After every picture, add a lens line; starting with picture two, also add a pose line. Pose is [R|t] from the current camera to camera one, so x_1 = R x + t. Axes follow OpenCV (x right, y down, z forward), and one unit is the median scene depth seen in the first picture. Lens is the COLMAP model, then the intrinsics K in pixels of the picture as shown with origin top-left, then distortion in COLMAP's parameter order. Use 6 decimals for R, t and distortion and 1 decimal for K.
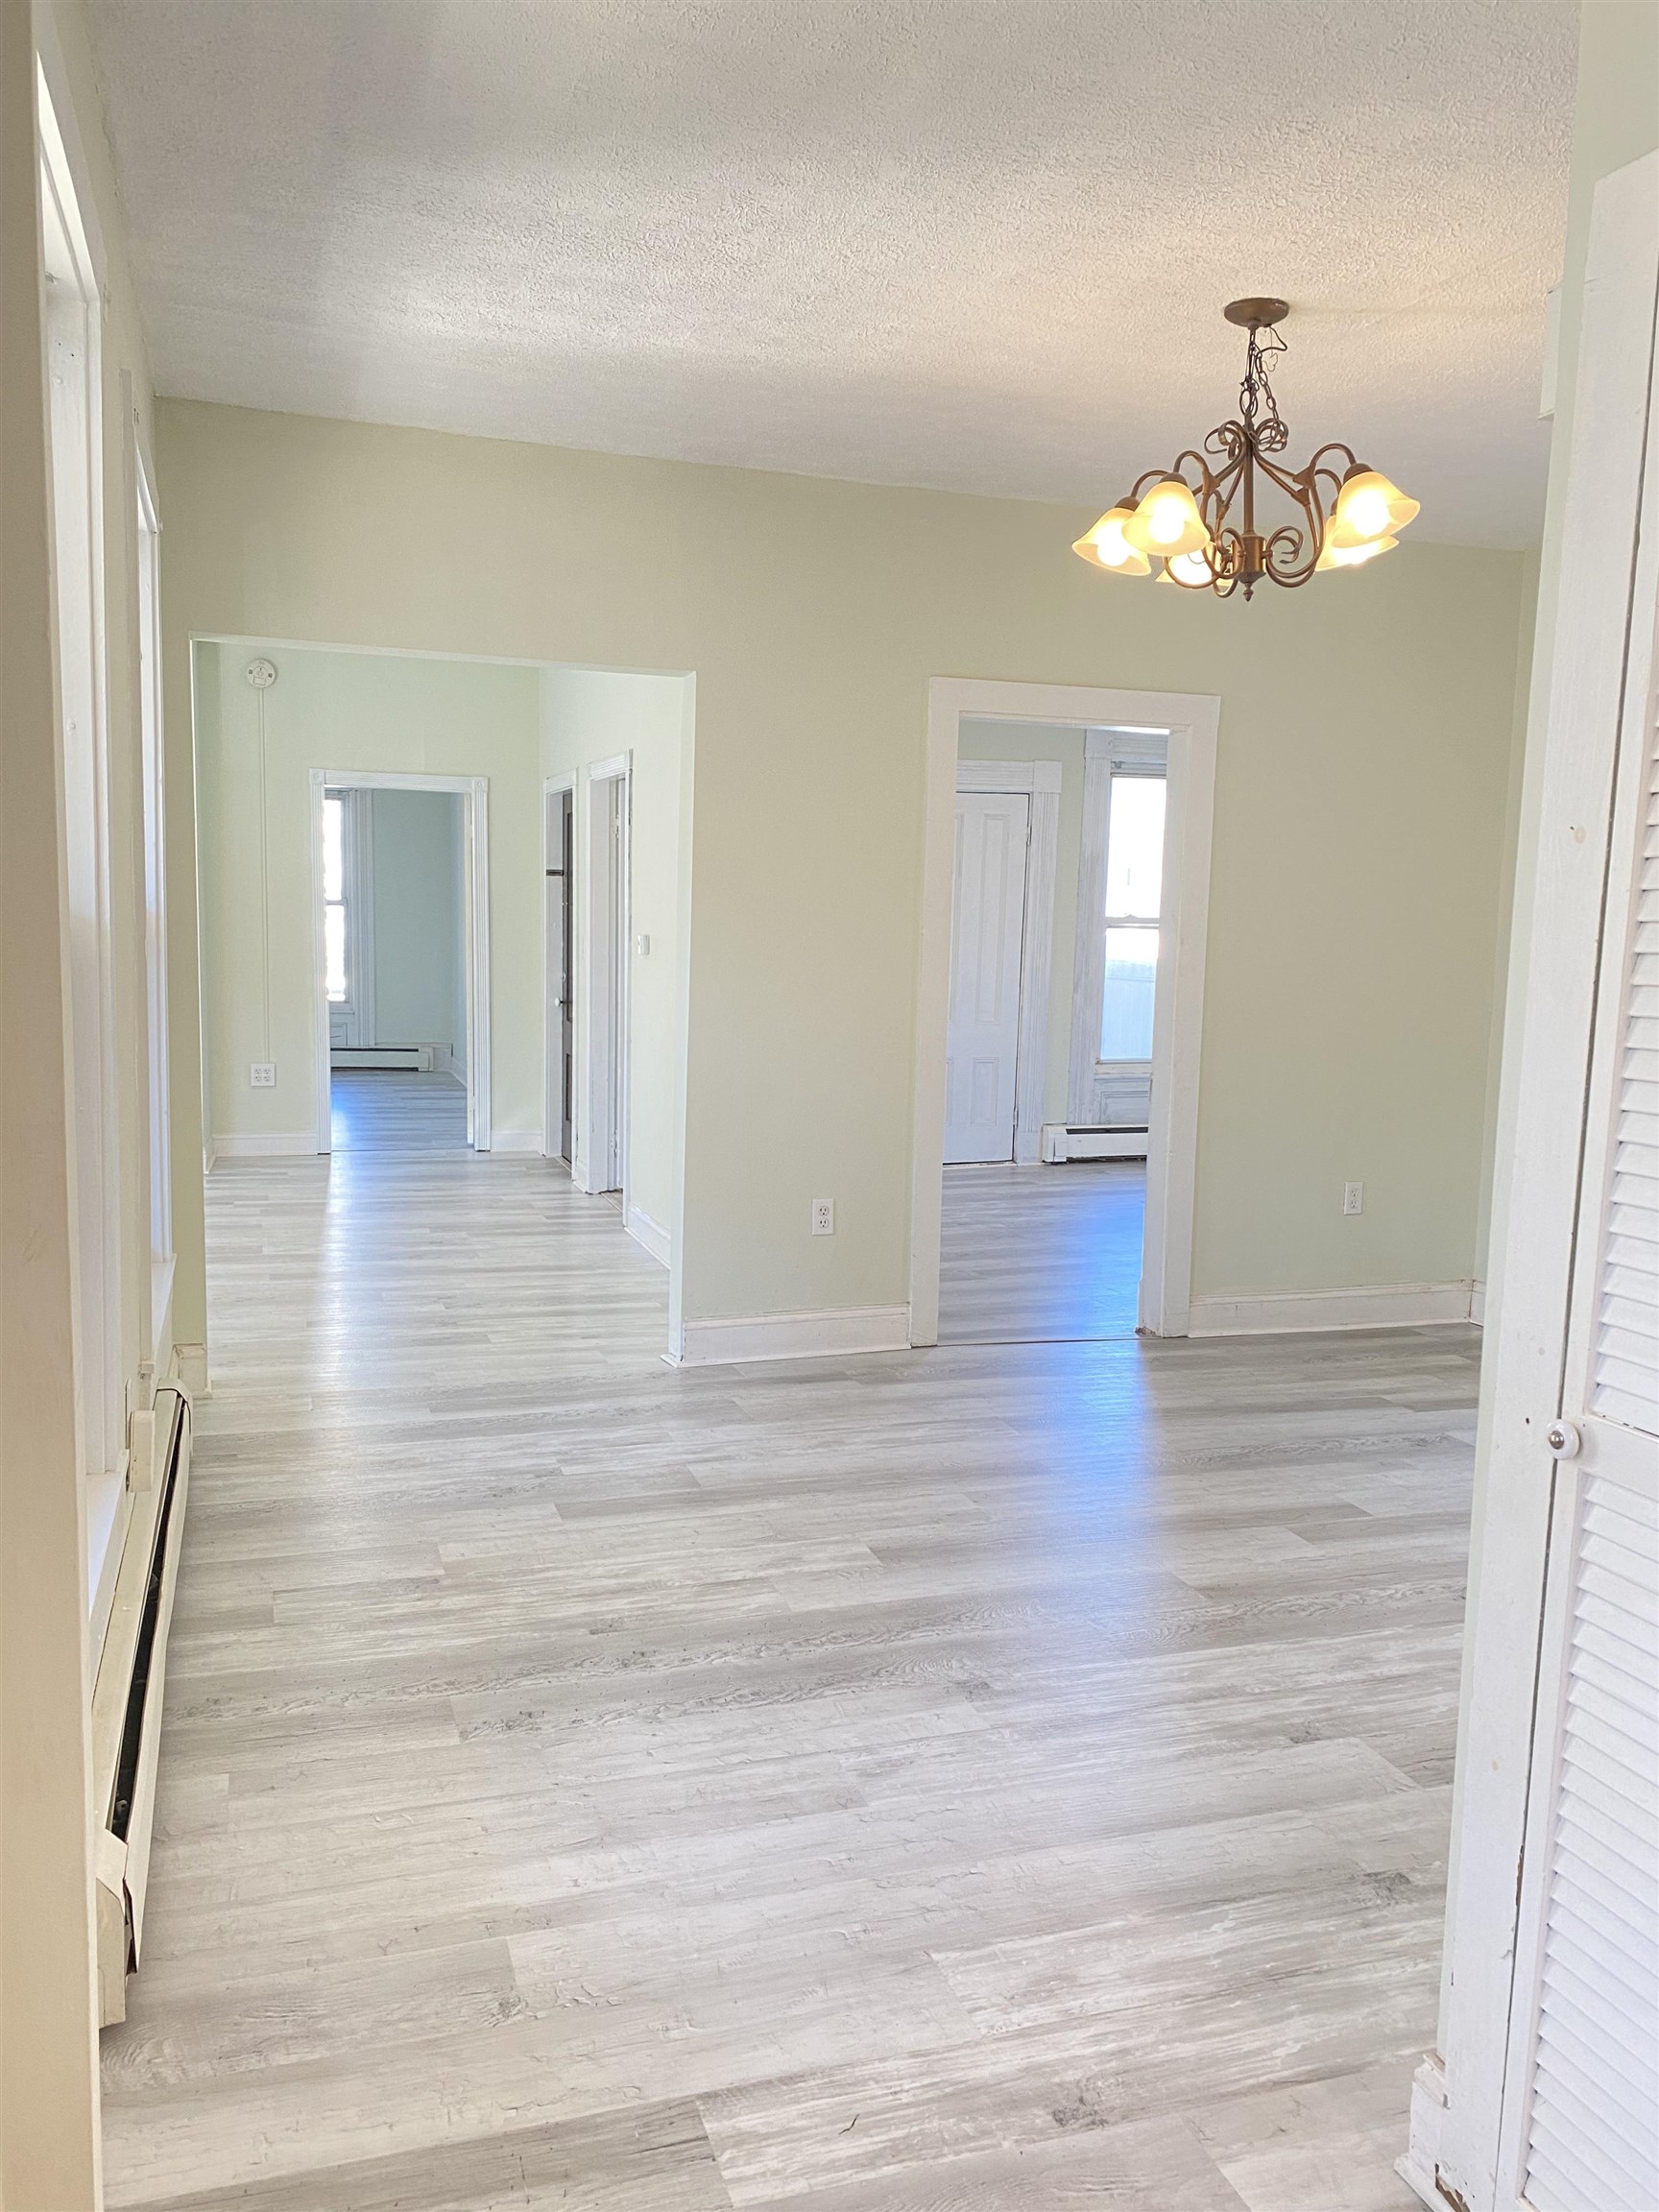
lens RADIAL K [[1698.1, 0, 819.4], [0, 1698.1, 1102.2], [0, 0, 1]] dist [0.019117, -0.011567]
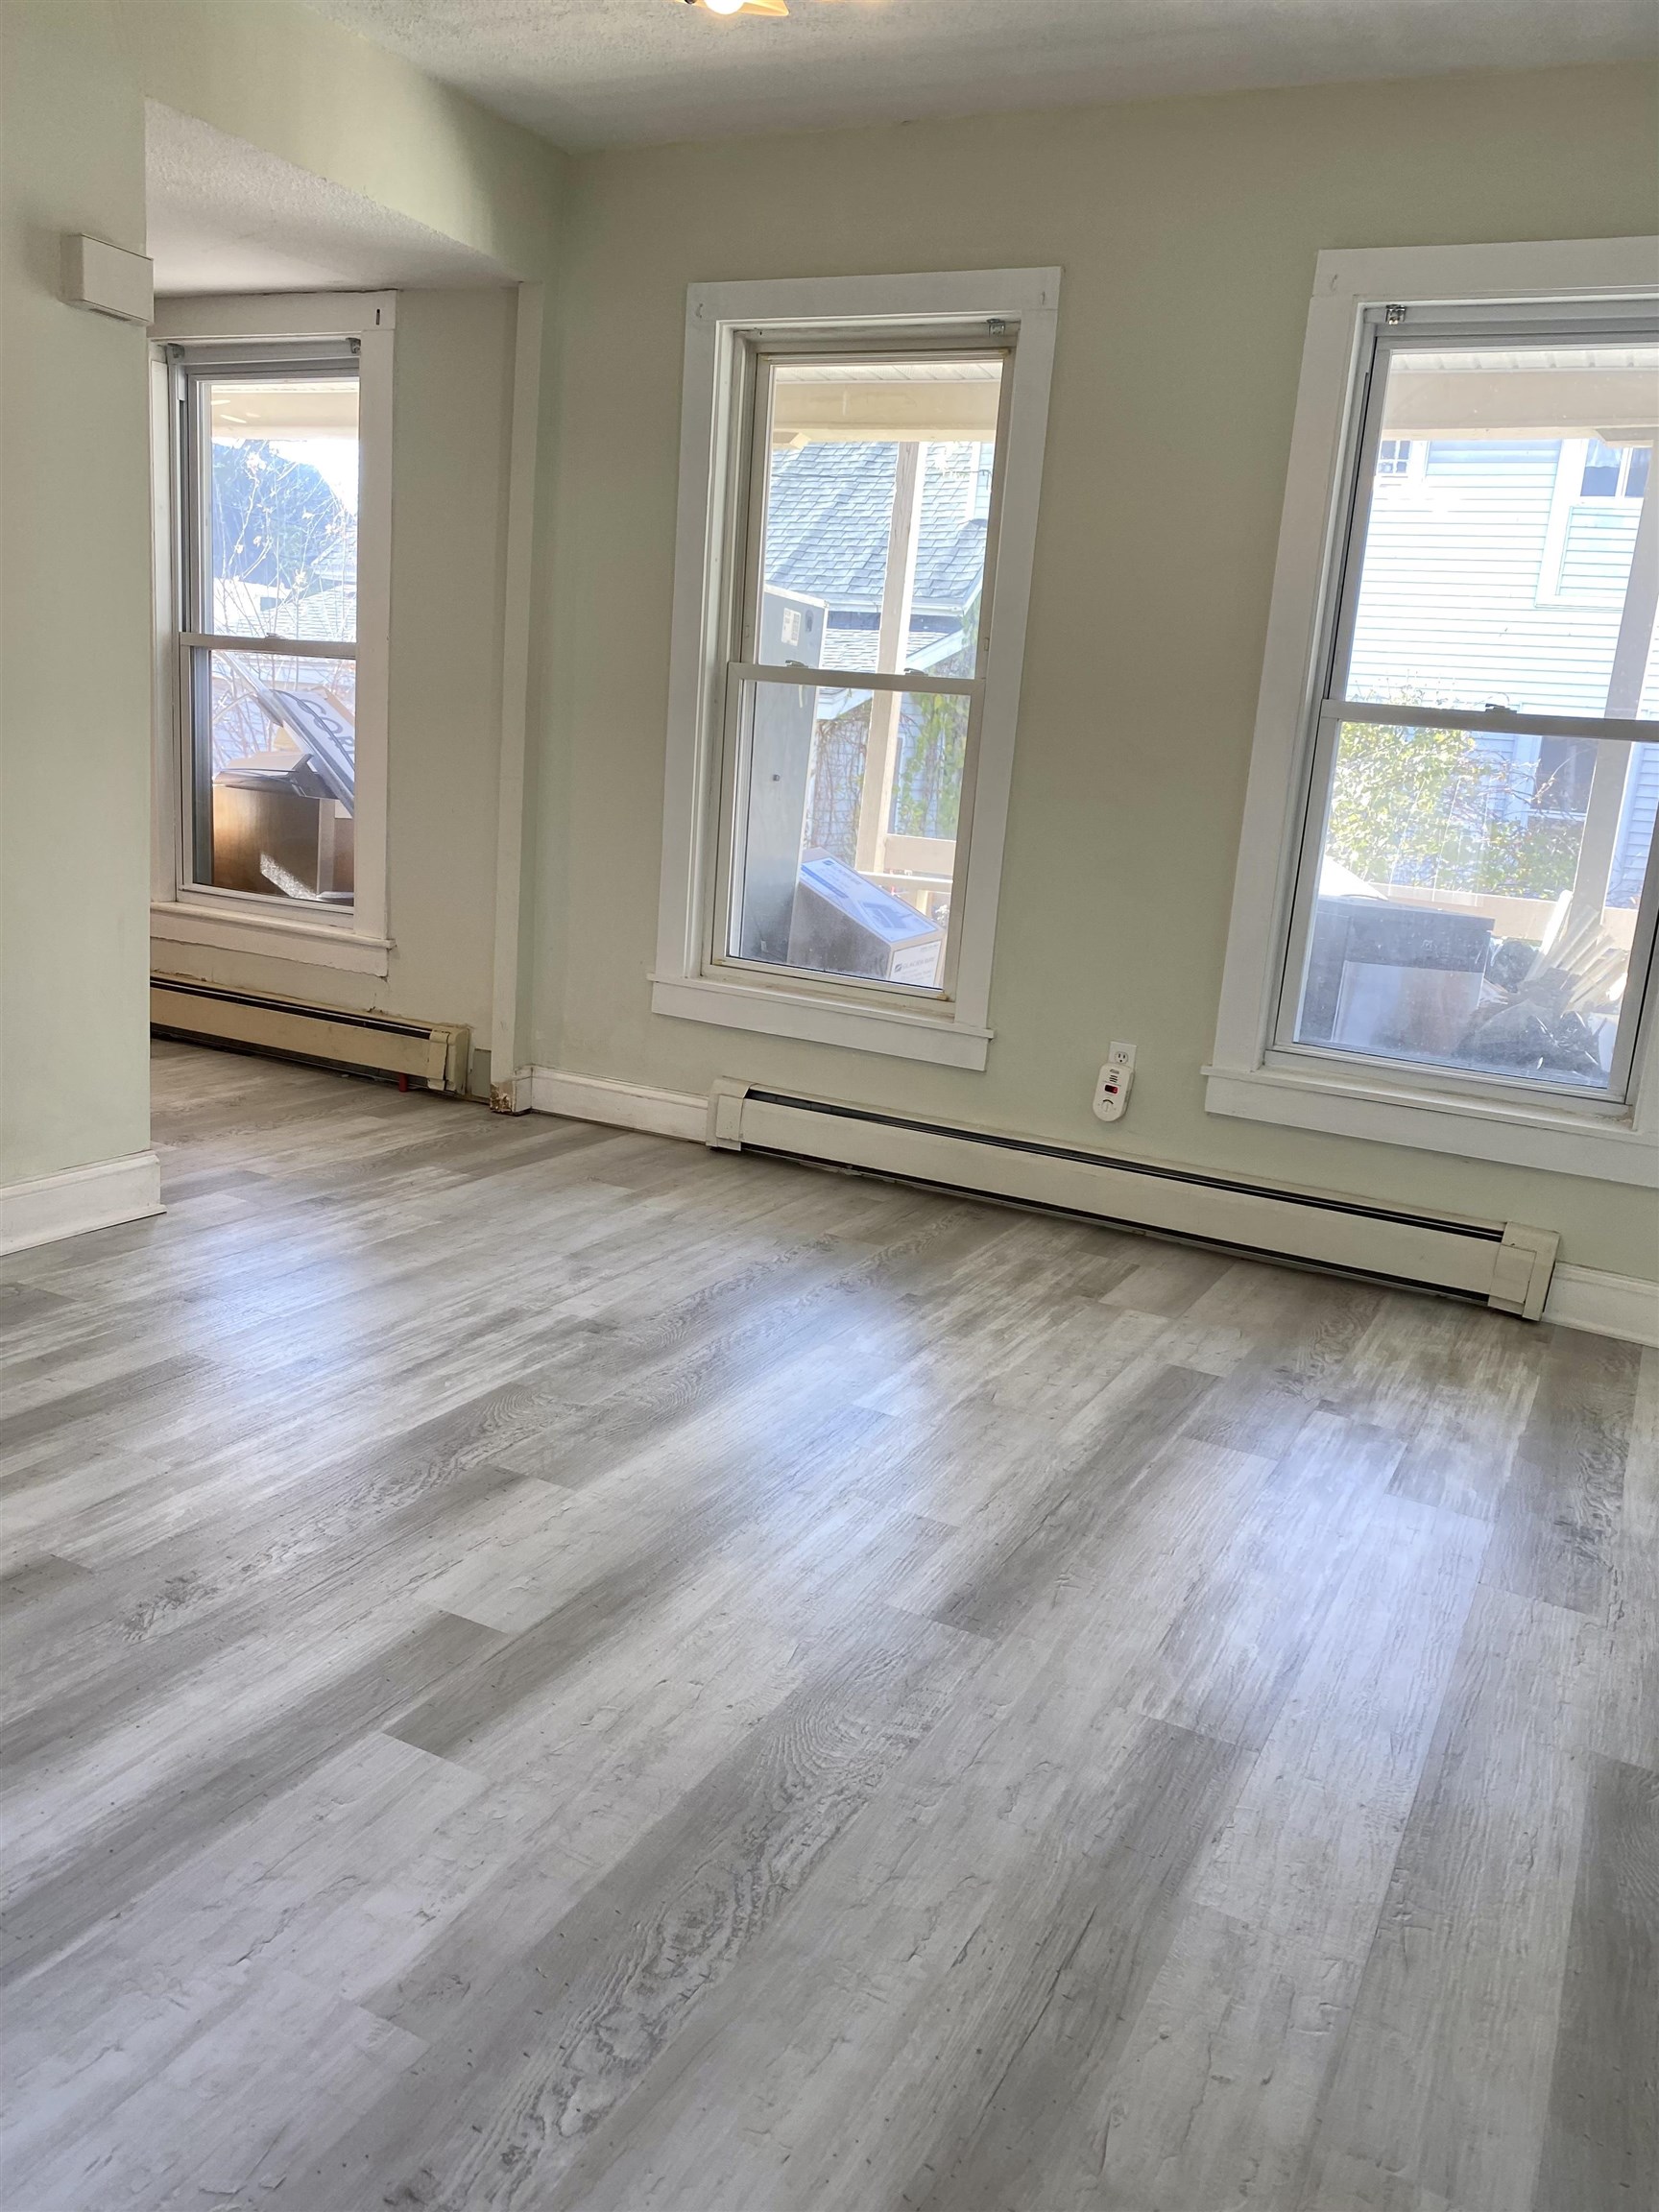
lens RADIAL K [[1698.1, 0, 833.4], [0, 1698.1, 1106.4], [0, 0, 1]] dist [0.019117, -0.011567]
pose [[-0.709112, 0.066652, -0.701939, 0.661795], [-0.177344, 0.946659, 0.269046, -0.104548], [0.682429, 0.315269, -0.659467, 1.577547]]
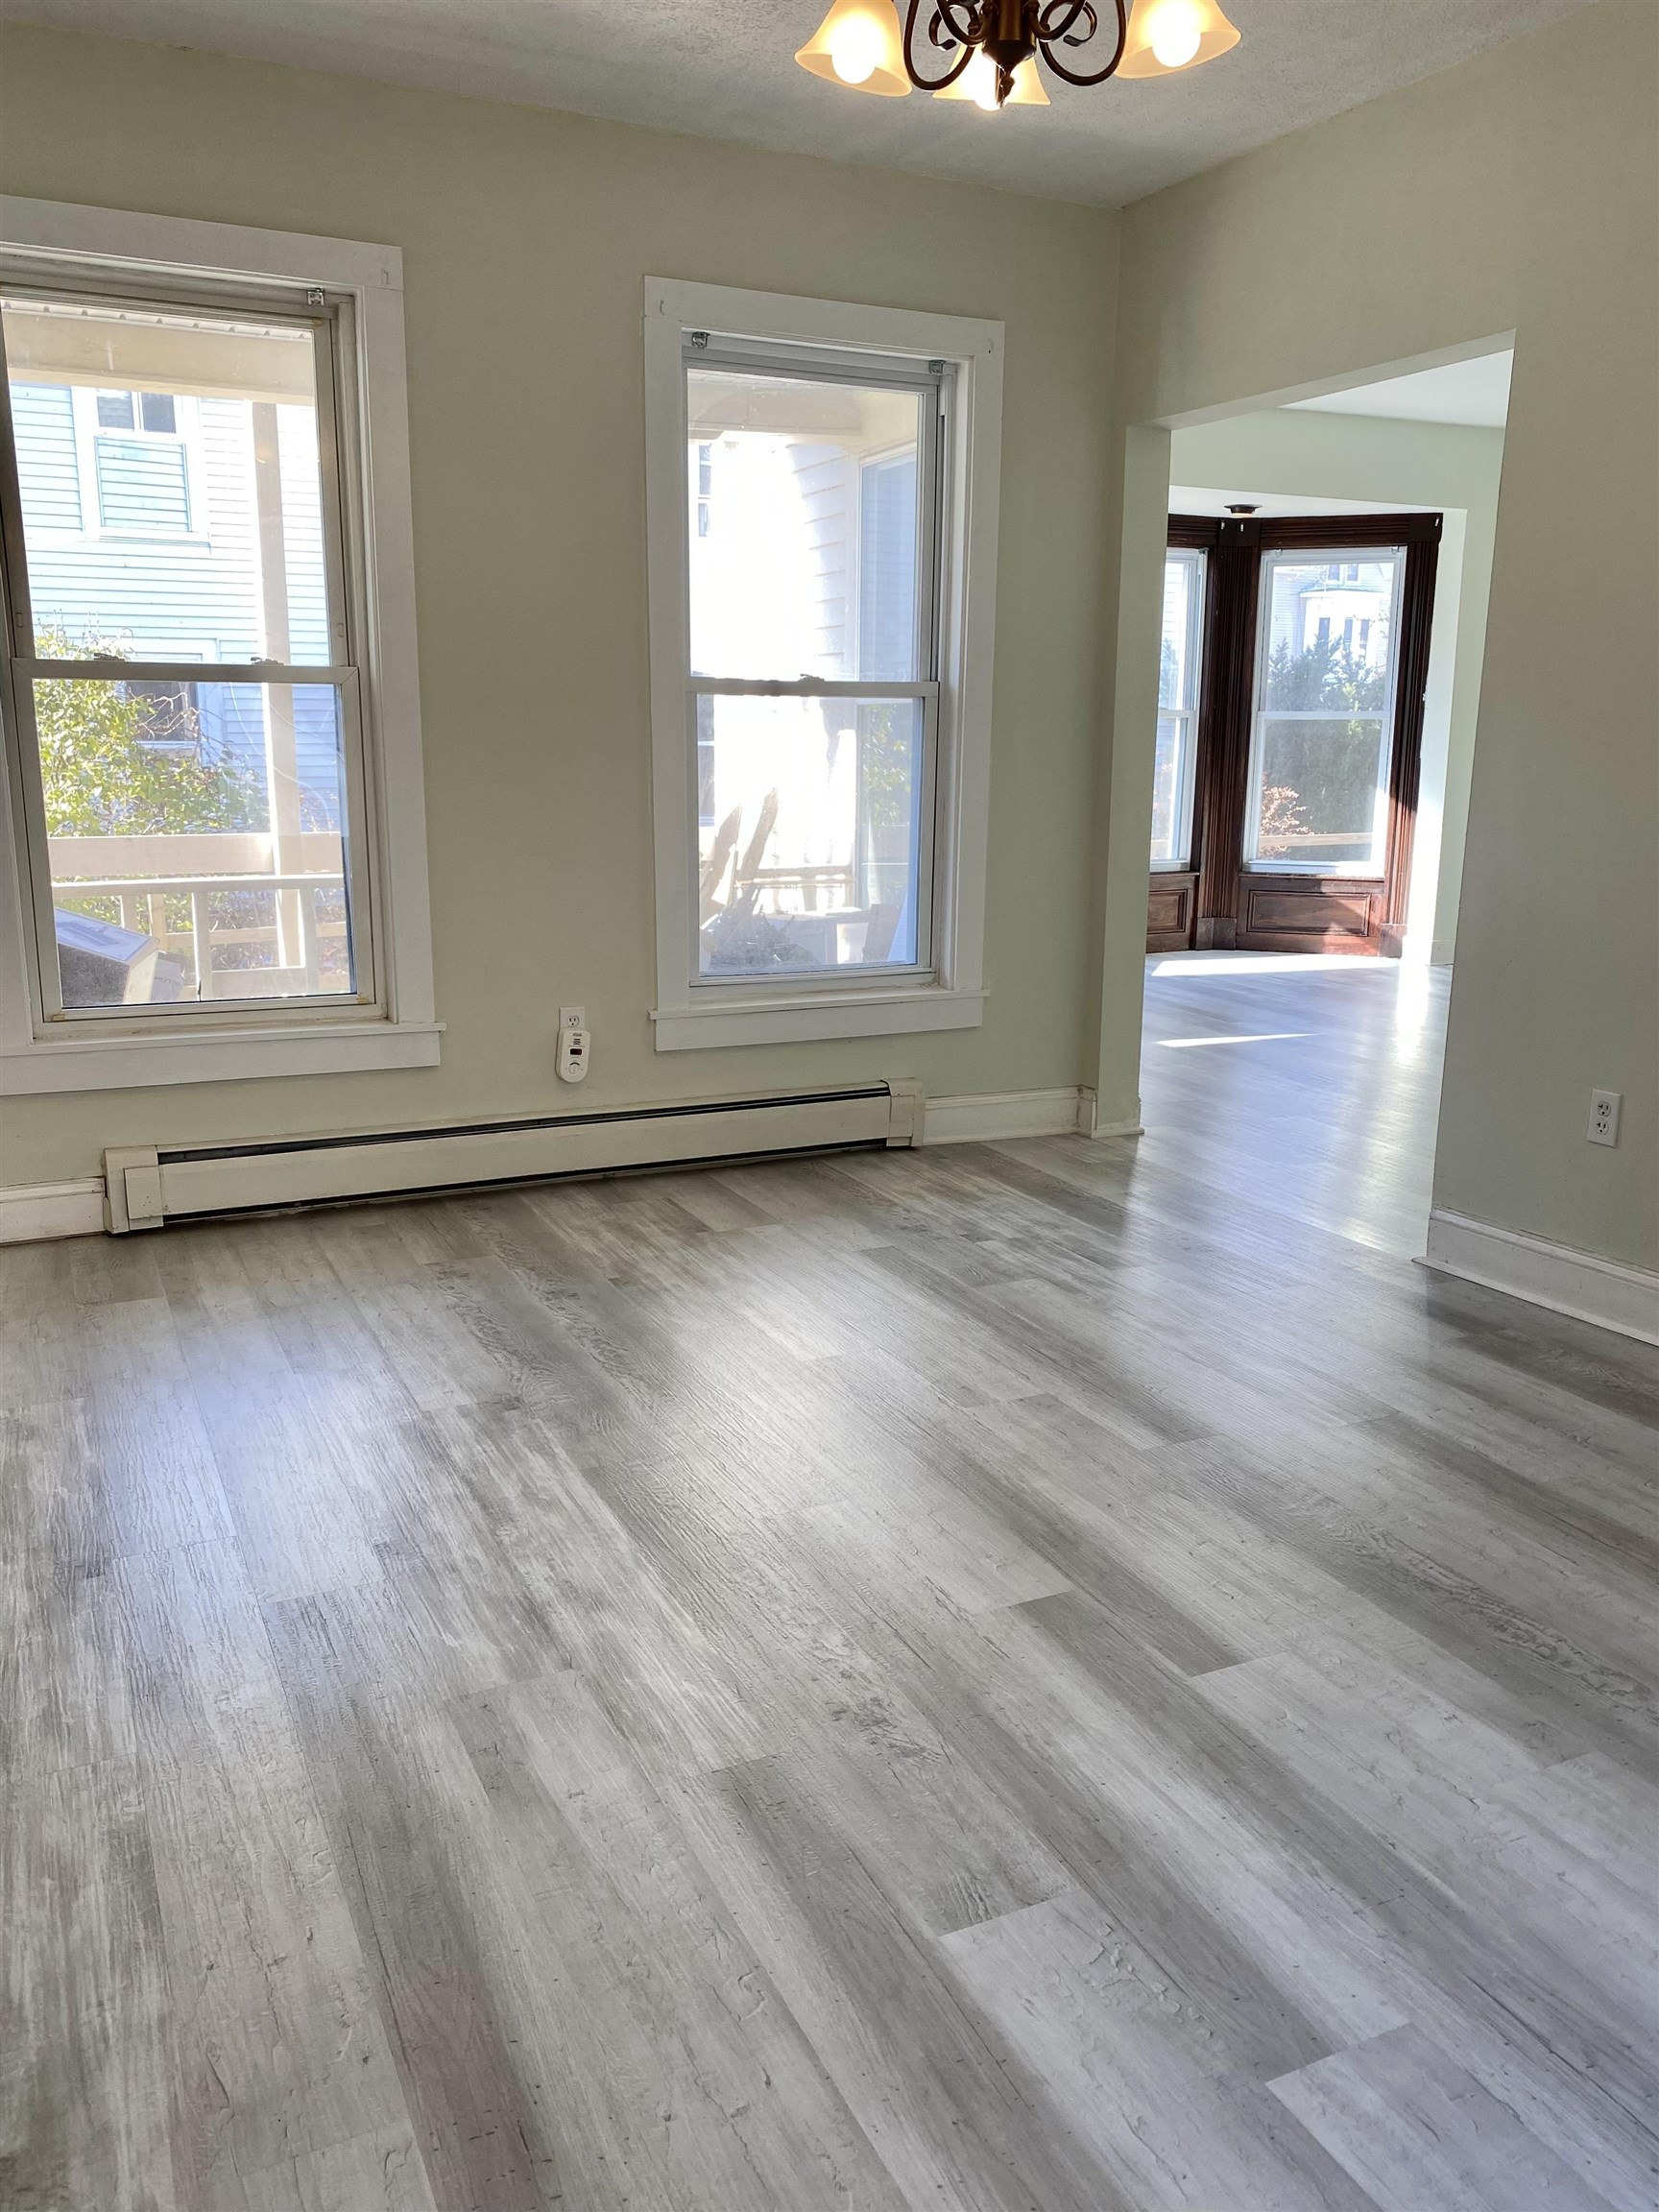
lens RADIAL K [[1698.1, 0, 826.2], [0, 1698.1, 1100.3], [0, 0, 1]] dist [0.019117, -0.011567]
pose [[0.123691, 0.187355, -0.974474, 0.955449], [-0.115517, 0.978057, 0.173381, -0.032520], [0.985574, 0.091123, 0.142619, 0.905517]]
